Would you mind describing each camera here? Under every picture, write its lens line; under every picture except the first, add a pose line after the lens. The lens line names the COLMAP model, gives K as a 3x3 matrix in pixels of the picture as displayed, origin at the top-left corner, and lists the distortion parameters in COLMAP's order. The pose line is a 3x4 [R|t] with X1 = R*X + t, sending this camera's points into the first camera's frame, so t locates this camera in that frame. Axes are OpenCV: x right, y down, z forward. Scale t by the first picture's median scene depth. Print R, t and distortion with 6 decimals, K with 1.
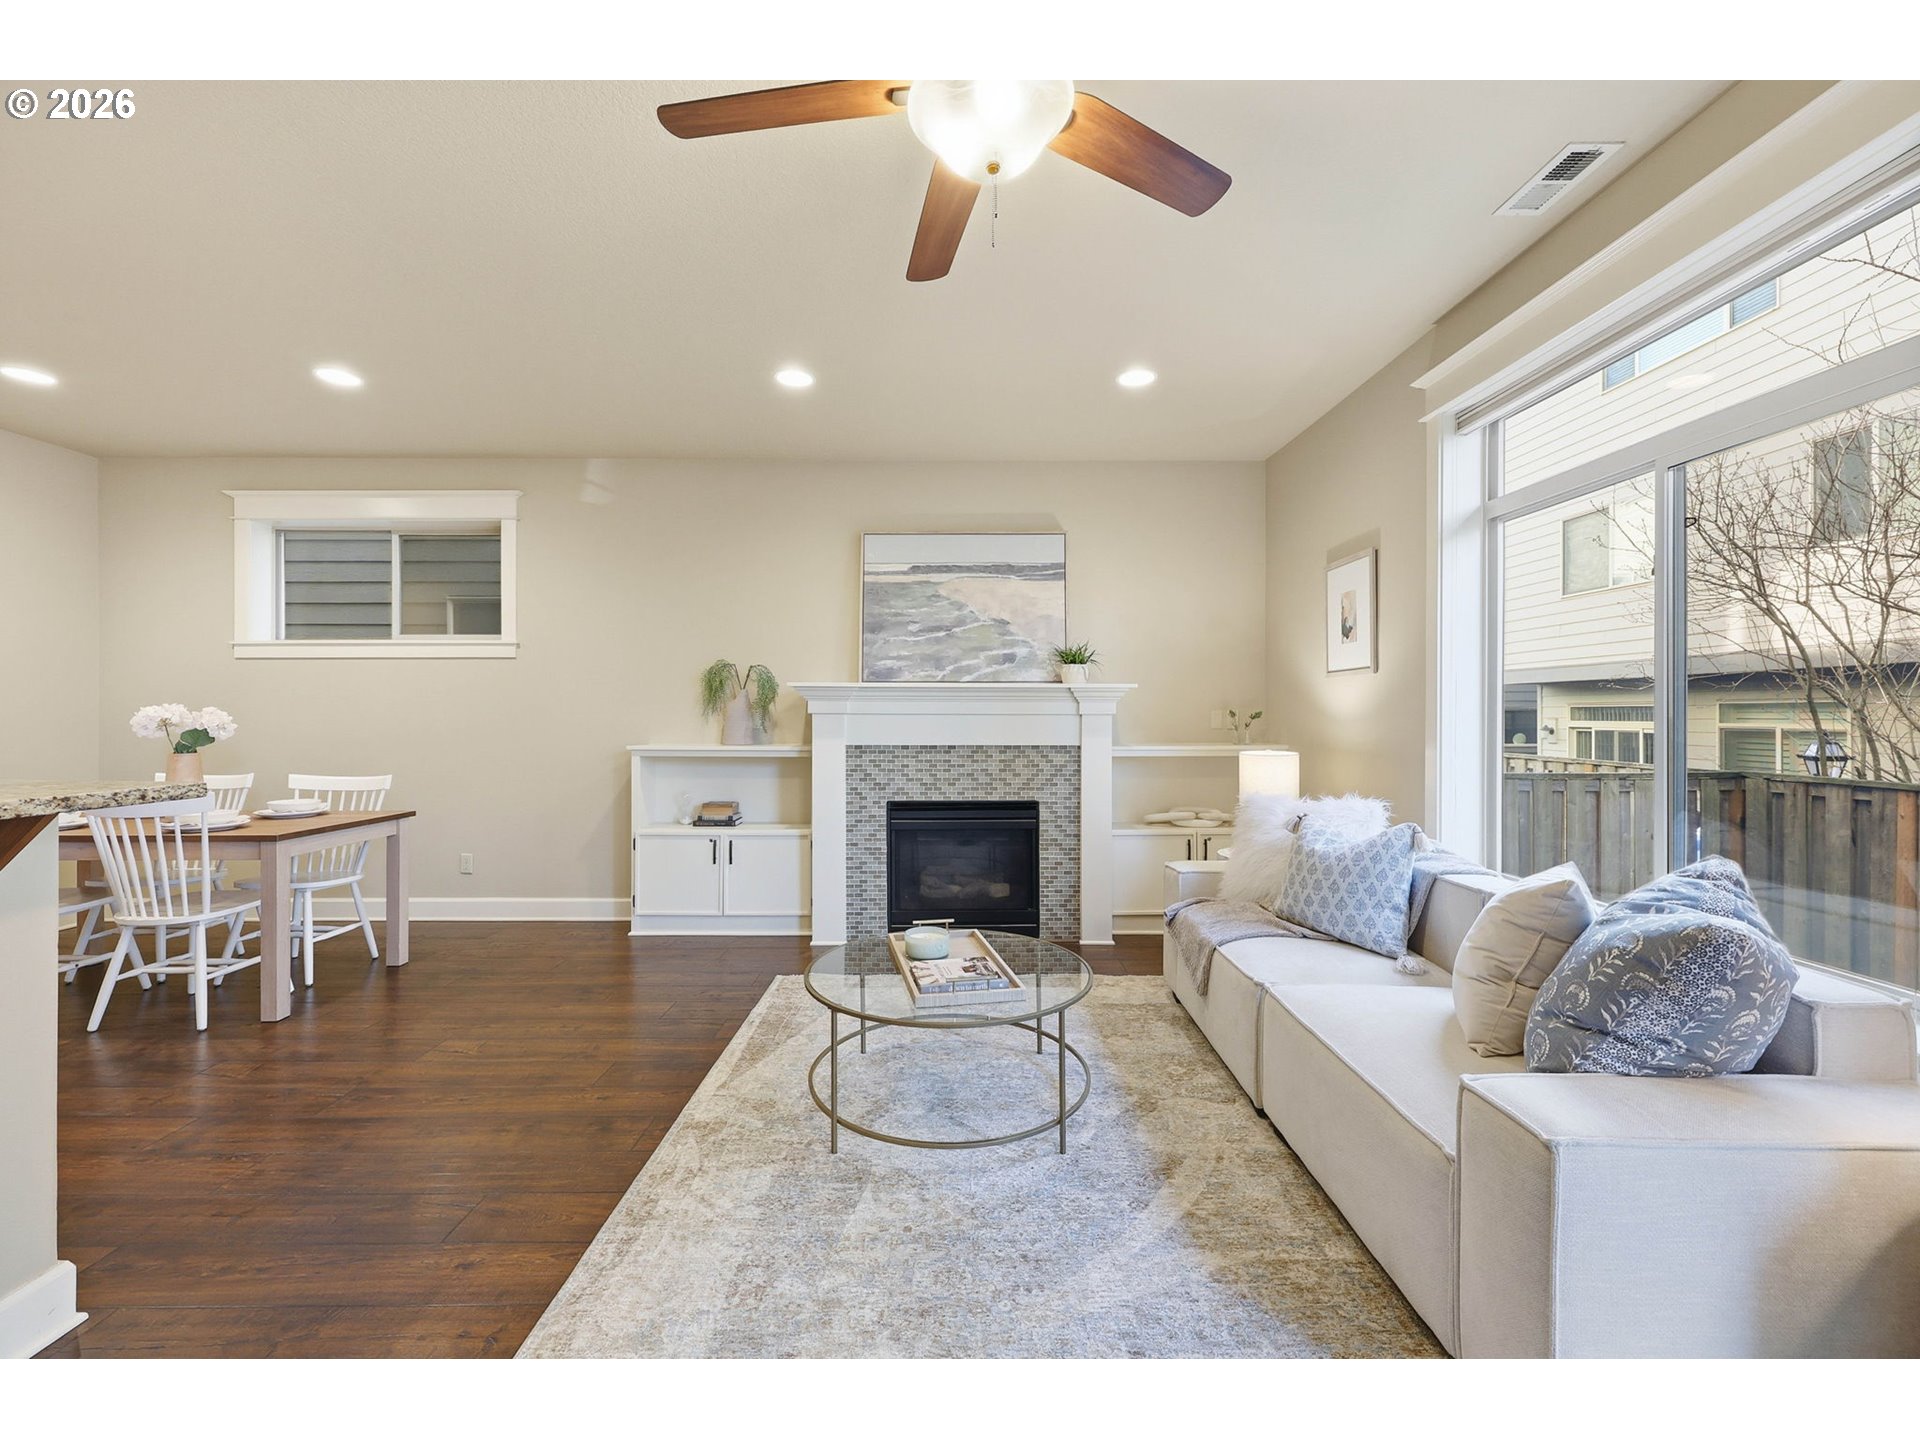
lens RADIAL K [[785.7, 0, 966.7], [0, 785.7, 718.1], [0, 0, 1]] dist [-0.003585, -0.000369]
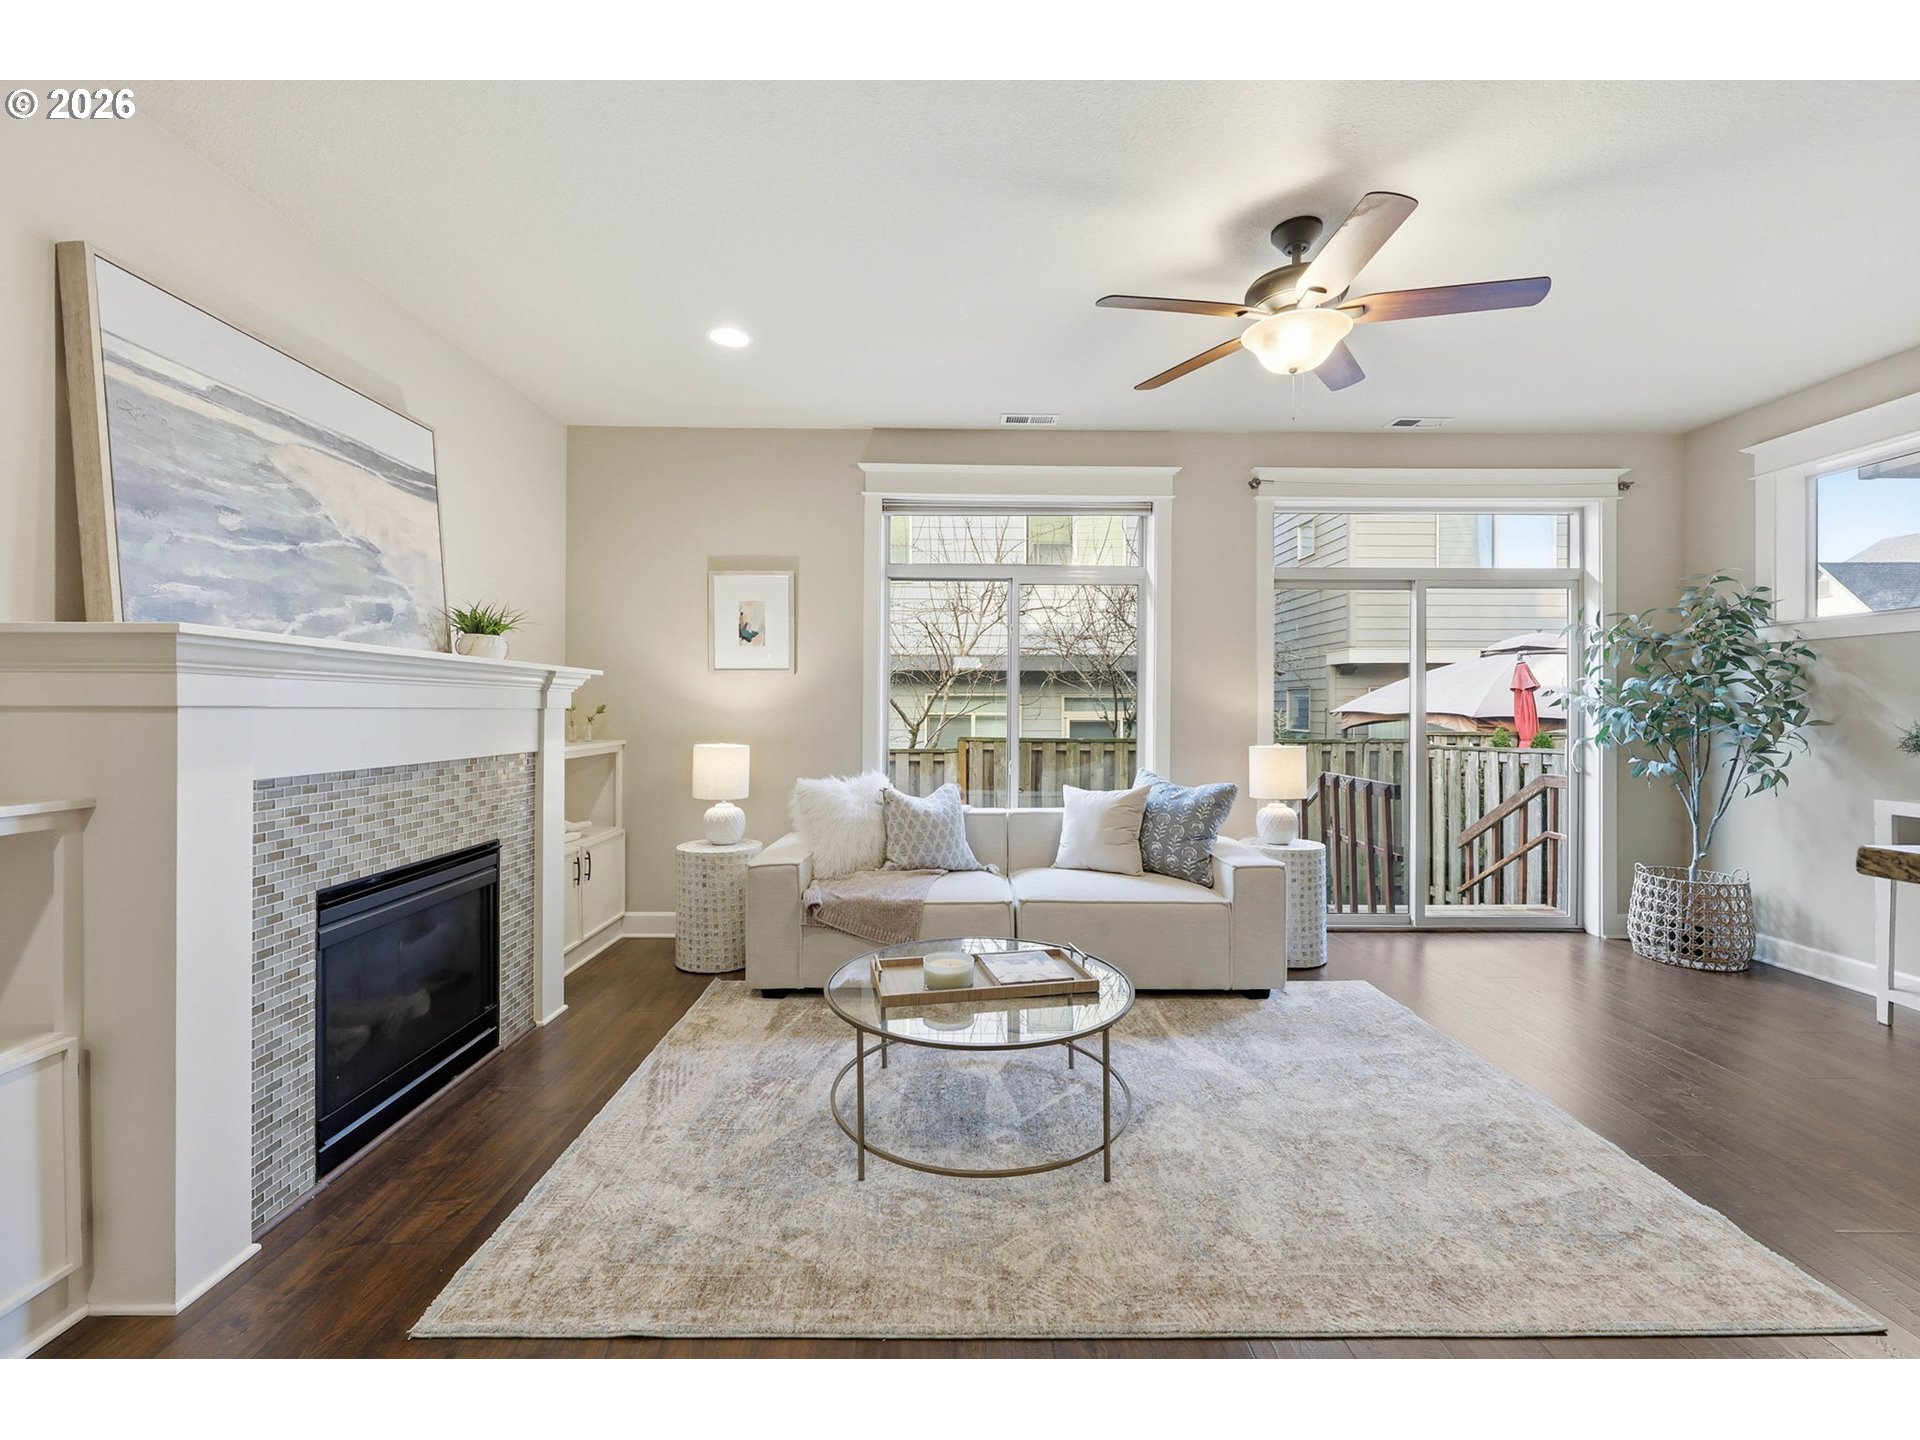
lens RADIAL K [[785.7, 0, 970.7], [0, 785.7, 712.4], [0, 0, 1]] dist [-0.003585, -0.000369]
pose [[-0.018158, -0.005445, 0.999820, -0.540343], [0.003276, 0.999979, 0.005506, -0.003504], [-0.999830, 0.003375, -0.018140, 0.572634]]
